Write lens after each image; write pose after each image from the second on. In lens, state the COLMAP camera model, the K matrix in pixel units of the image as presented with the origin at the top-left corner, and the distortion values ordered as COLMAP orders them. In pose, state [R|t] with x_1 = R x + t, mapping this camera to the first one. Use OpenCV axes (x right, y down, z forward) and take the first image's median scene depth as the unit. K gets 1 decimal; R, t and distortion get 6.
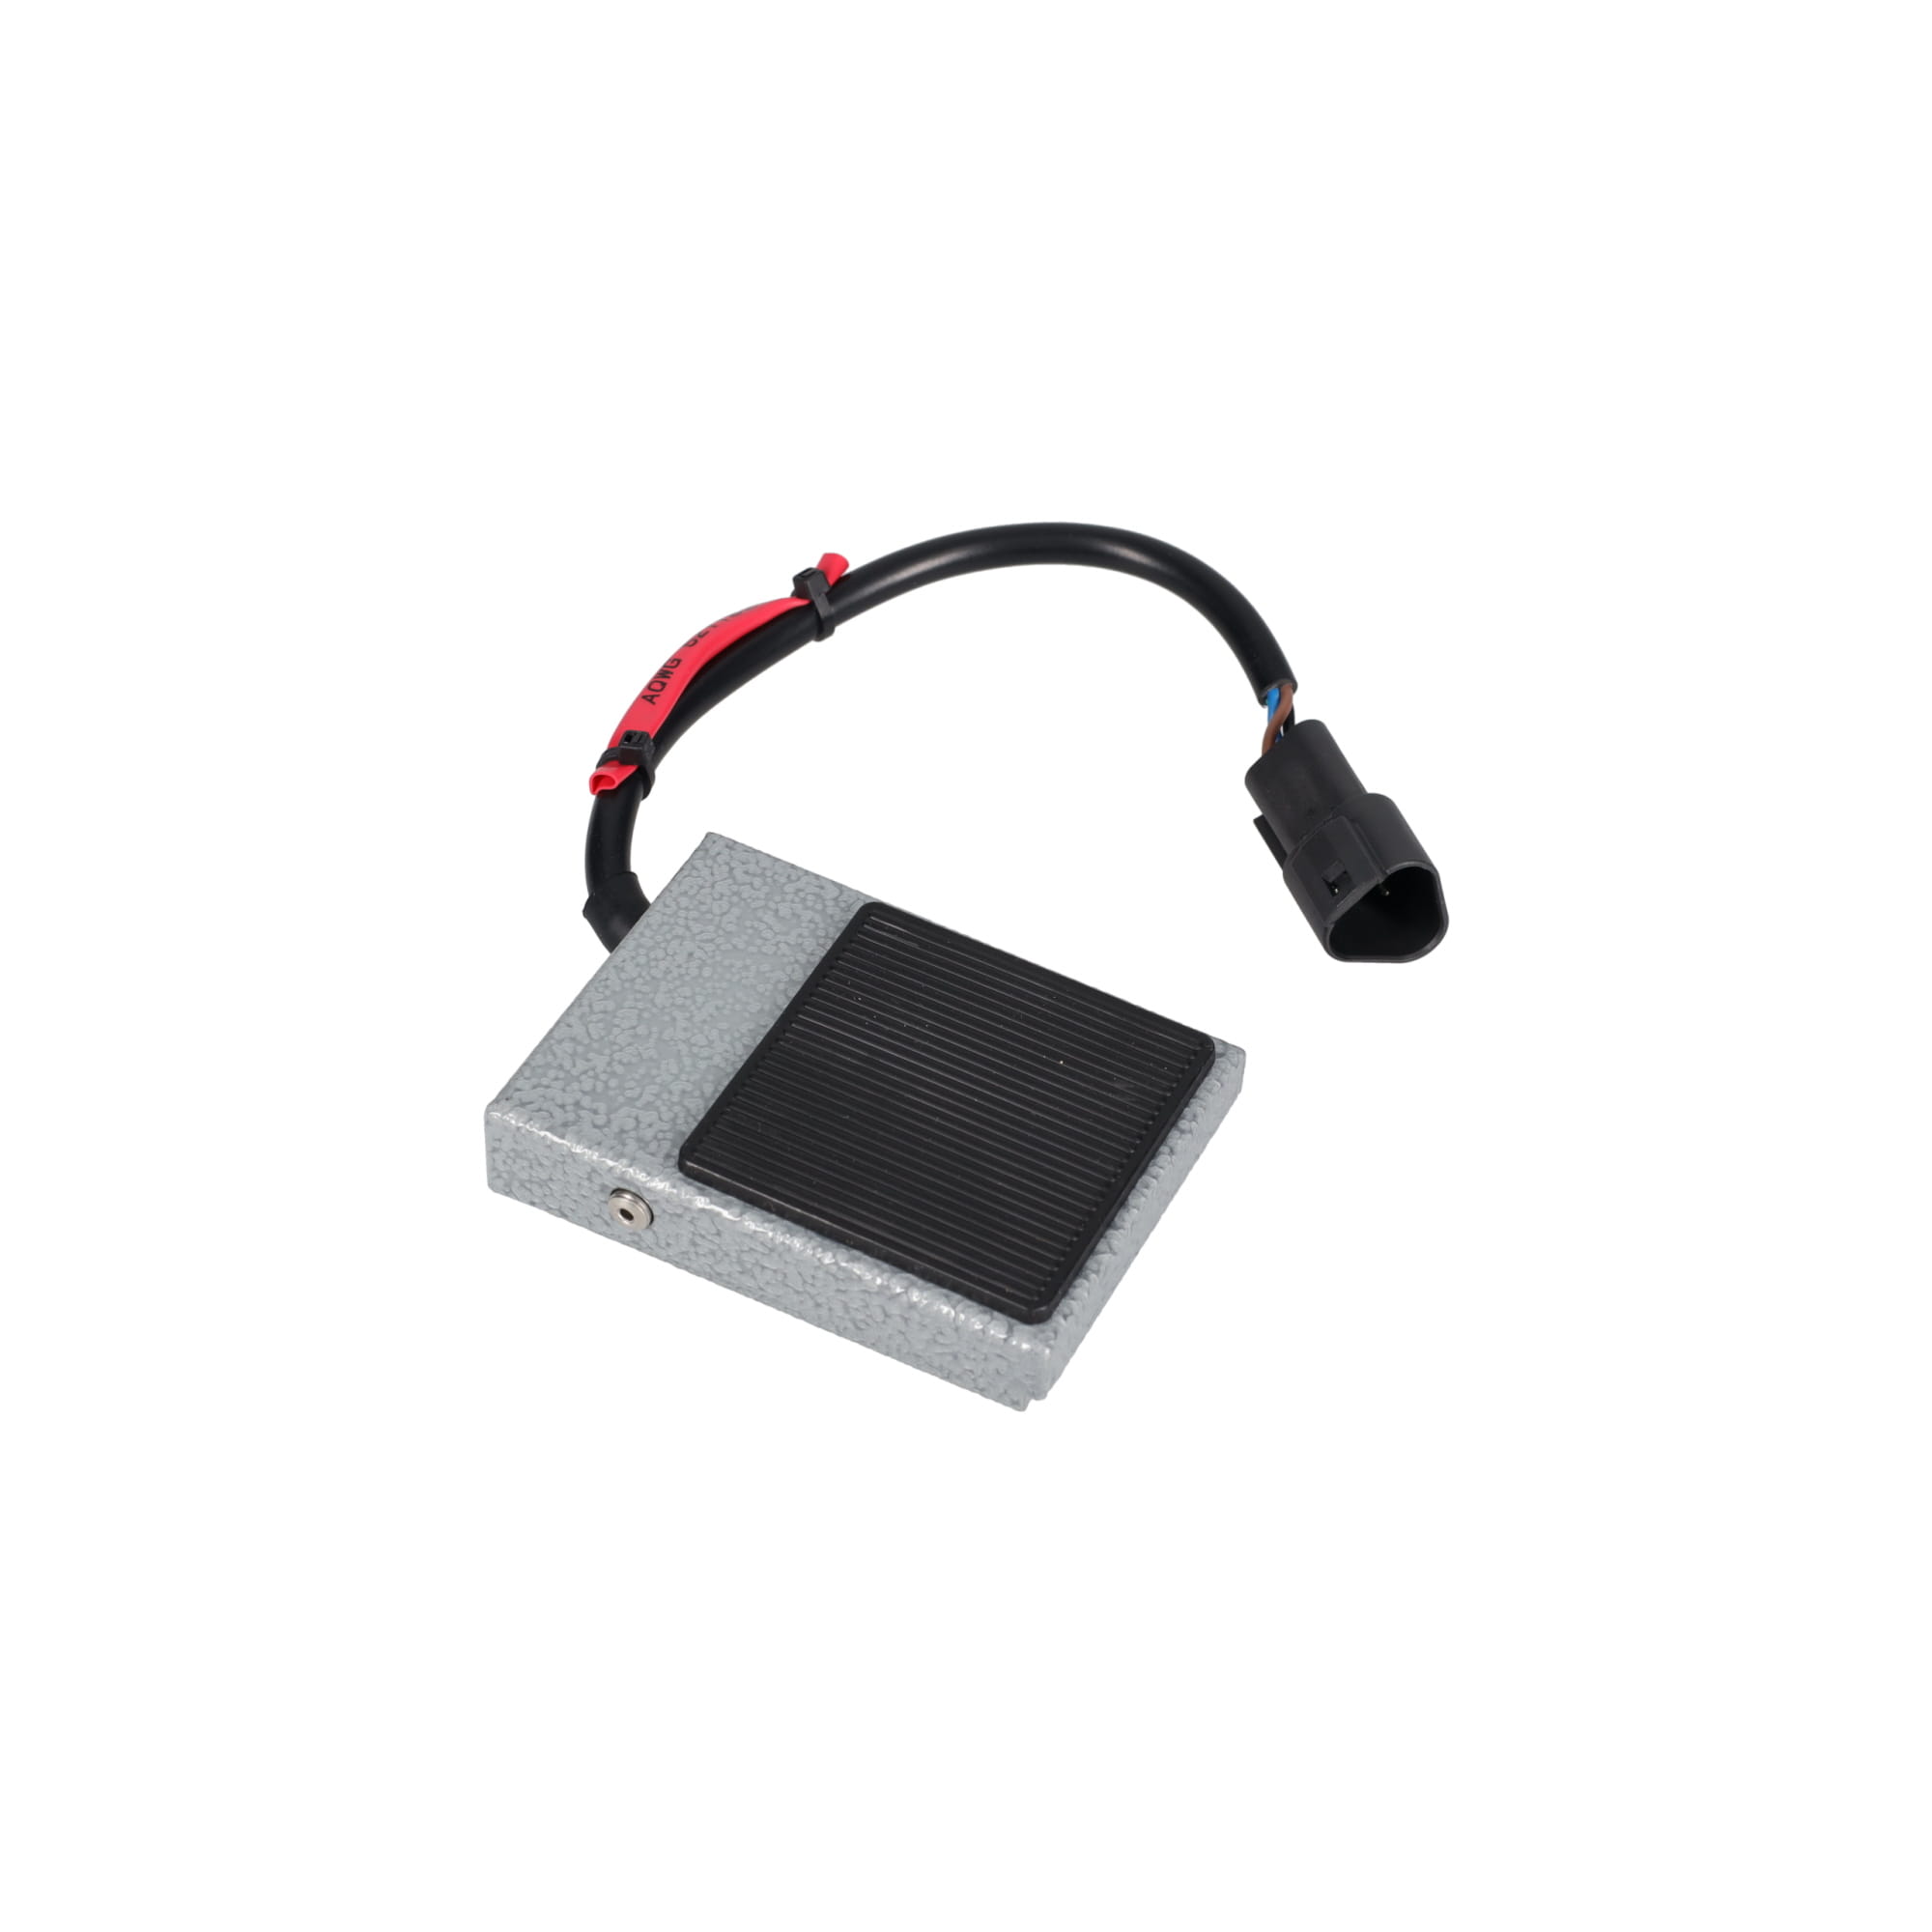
lens RADIAL K [[4316.6, 0, 954.9], [0, 4316.6, 966.0], [0, 0, 1]] dist [0.038720, 0.000000]
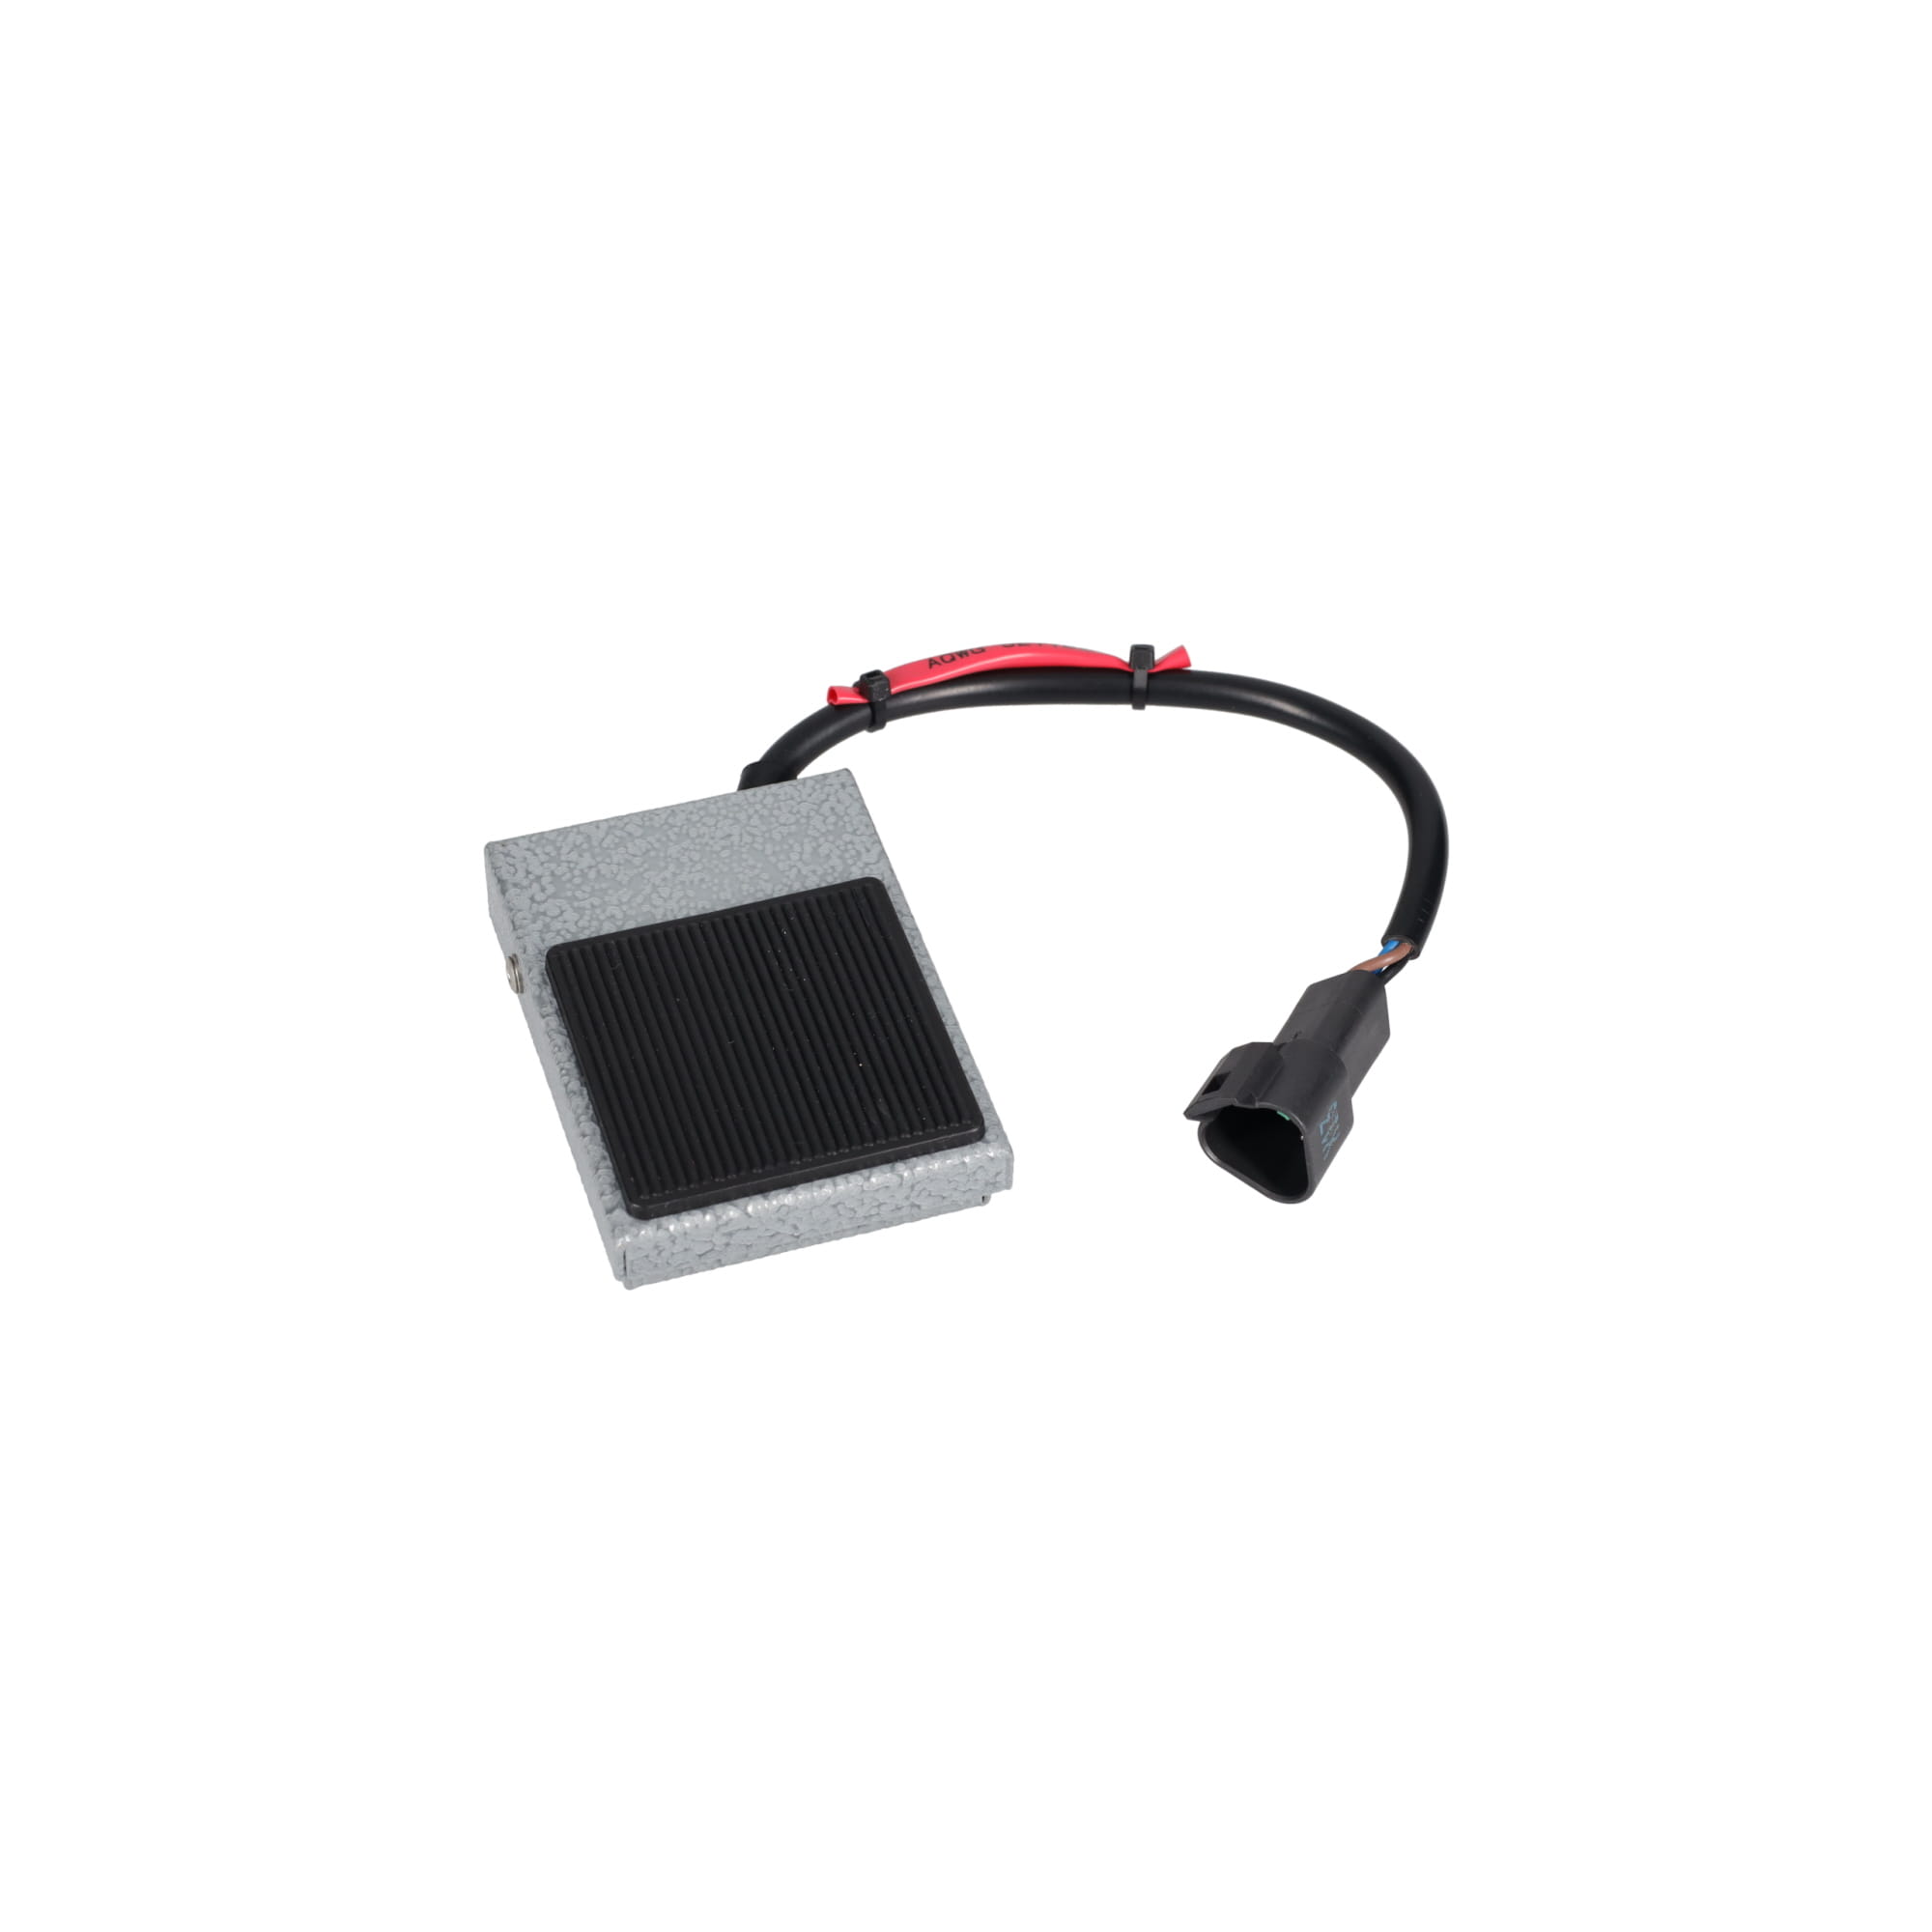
lens RADIAL K [[3682.7, 0, 955.0], [0, 3682.7, 968.4], [0, 0, 1]] dist [-0.024574, 0.000000]
pose [[0.716380, 0.505875, -0.480510, 0.480178], [-0.513168, 0.848635, 0.128363, -0.131777], [0.472713, 0.154626, 0.867544, 0.181489]]
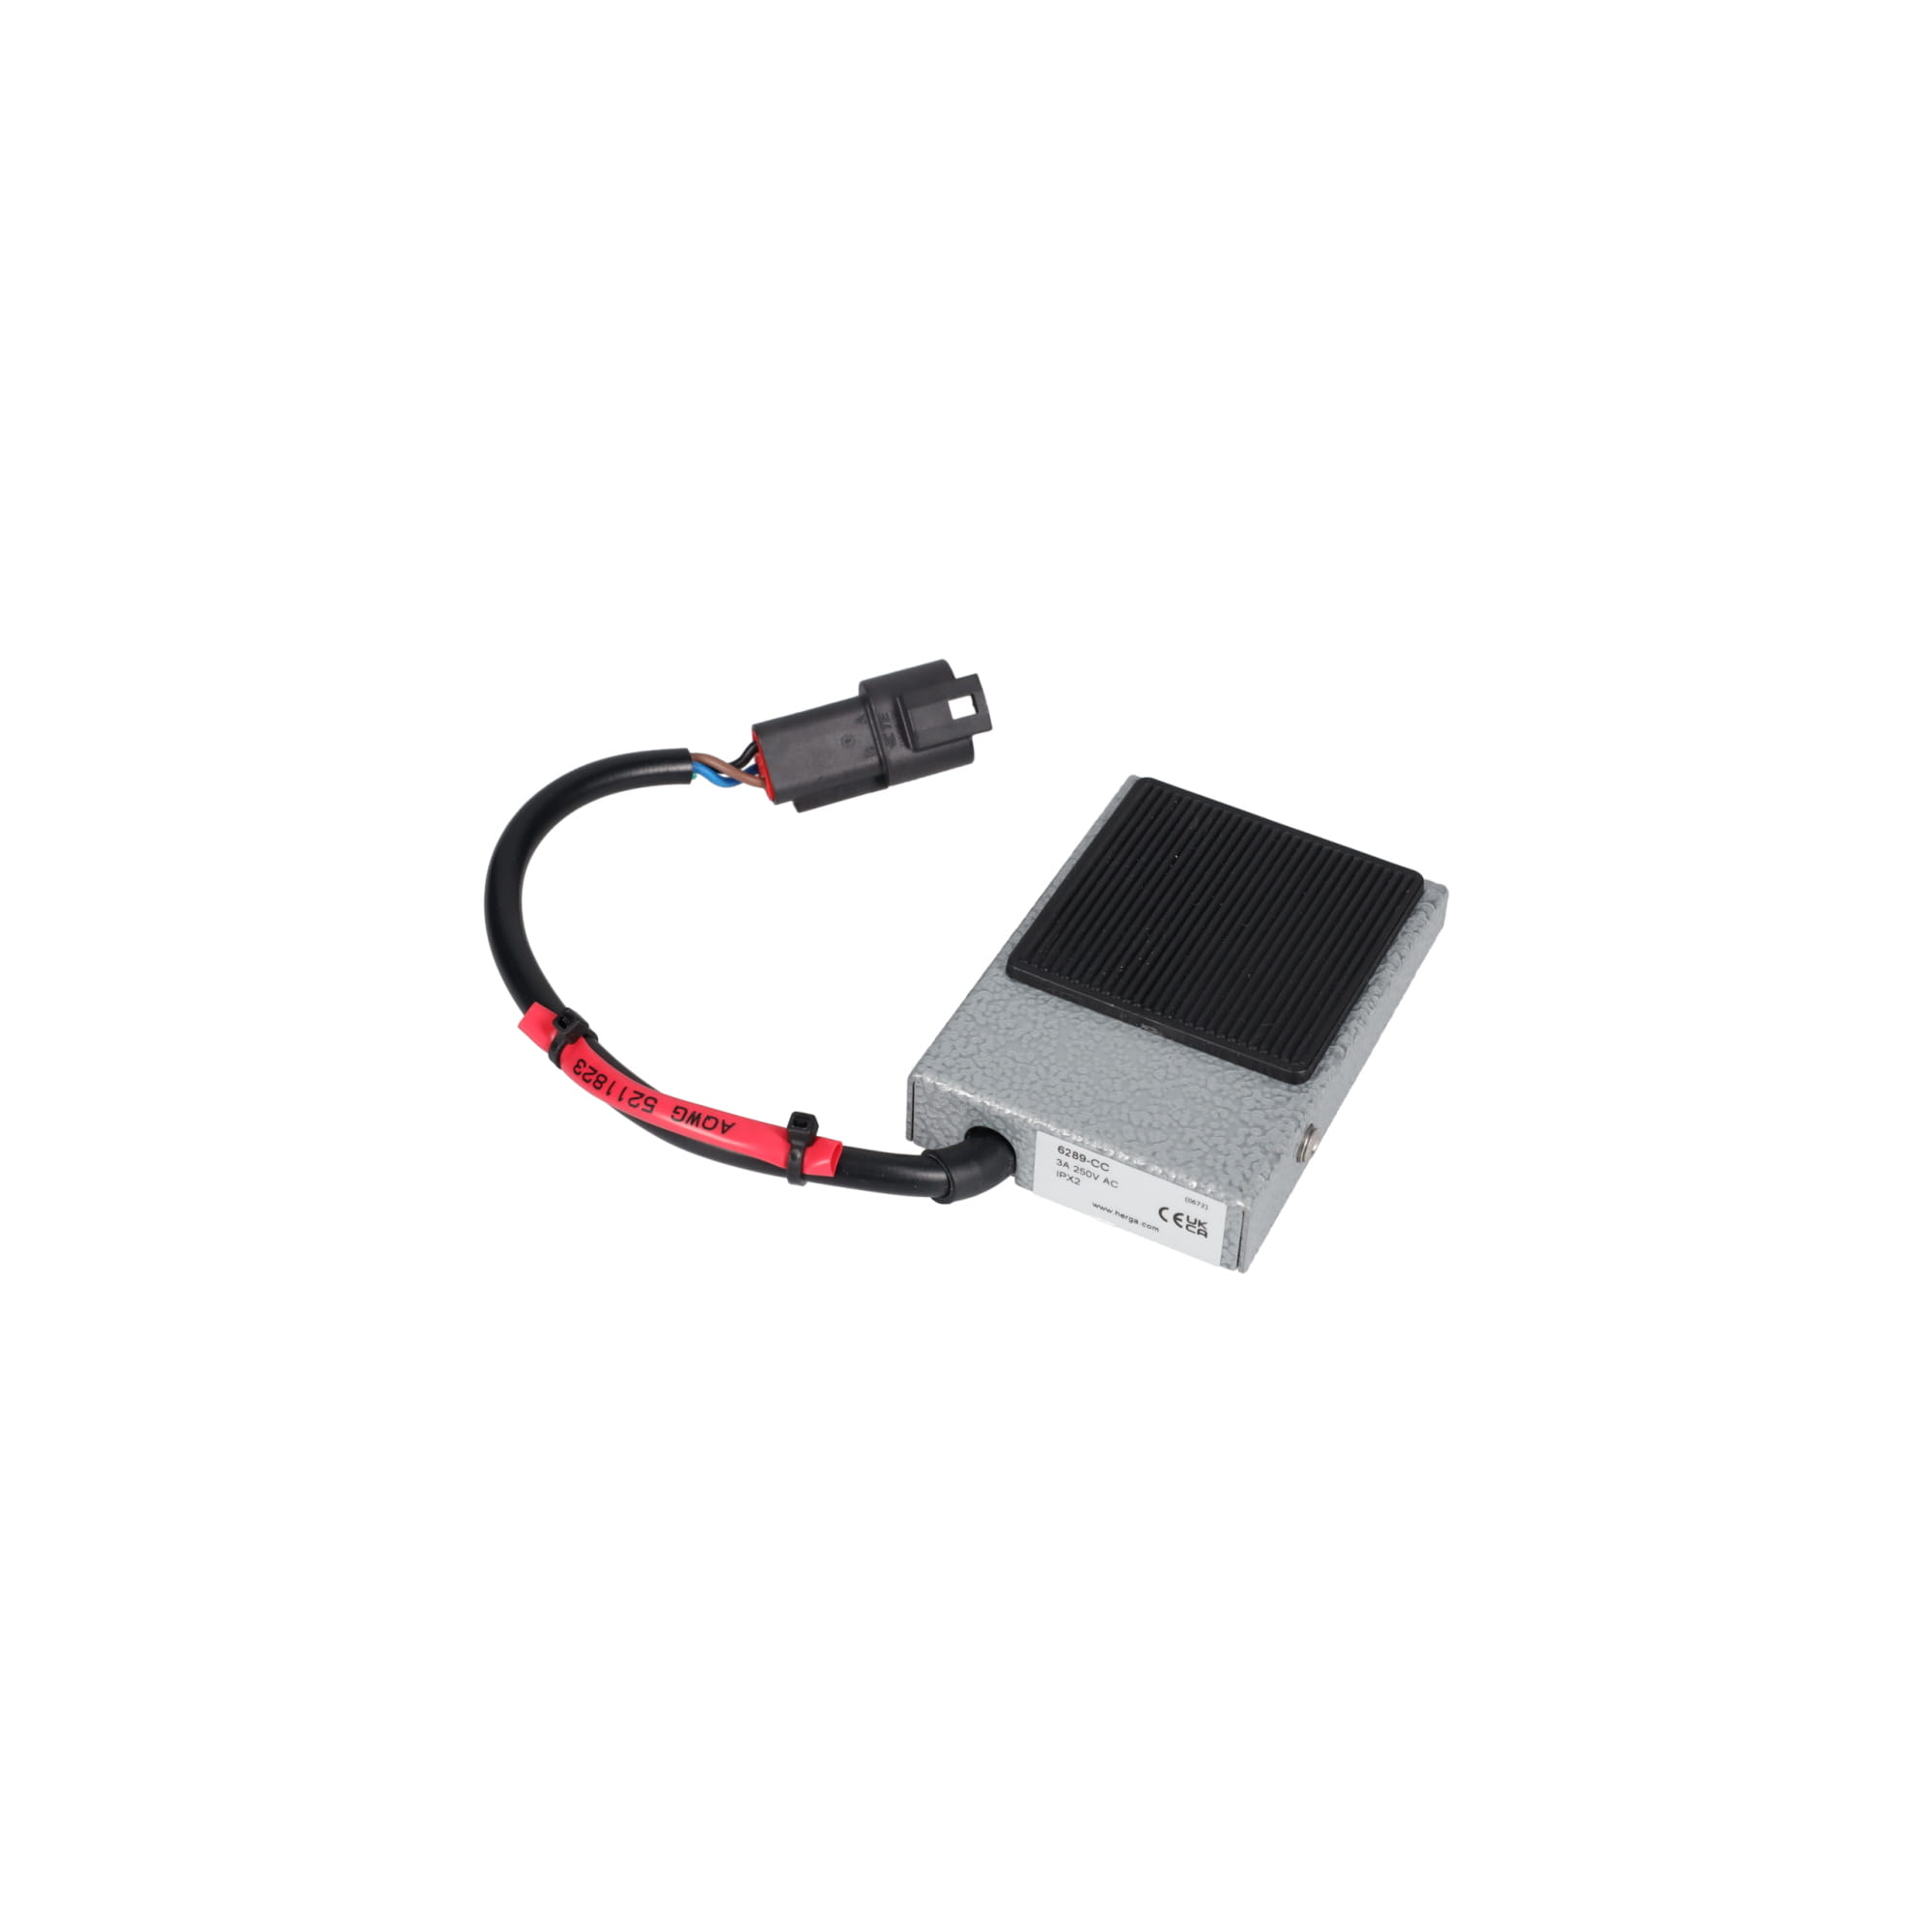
lens RADIAL K [[3682.7, 0, 963.5], [0, 3682.7, 963.3], [0, 0, 1]] dist [-0.024574, 0.000000]
pose [[-0.008991, -0.731505, 0.681776, -0.731550], [0.708676, 0.476355, 0.520446, -0.567059], [-0.705477, 0.487838, 0.514117, 0.494688]]
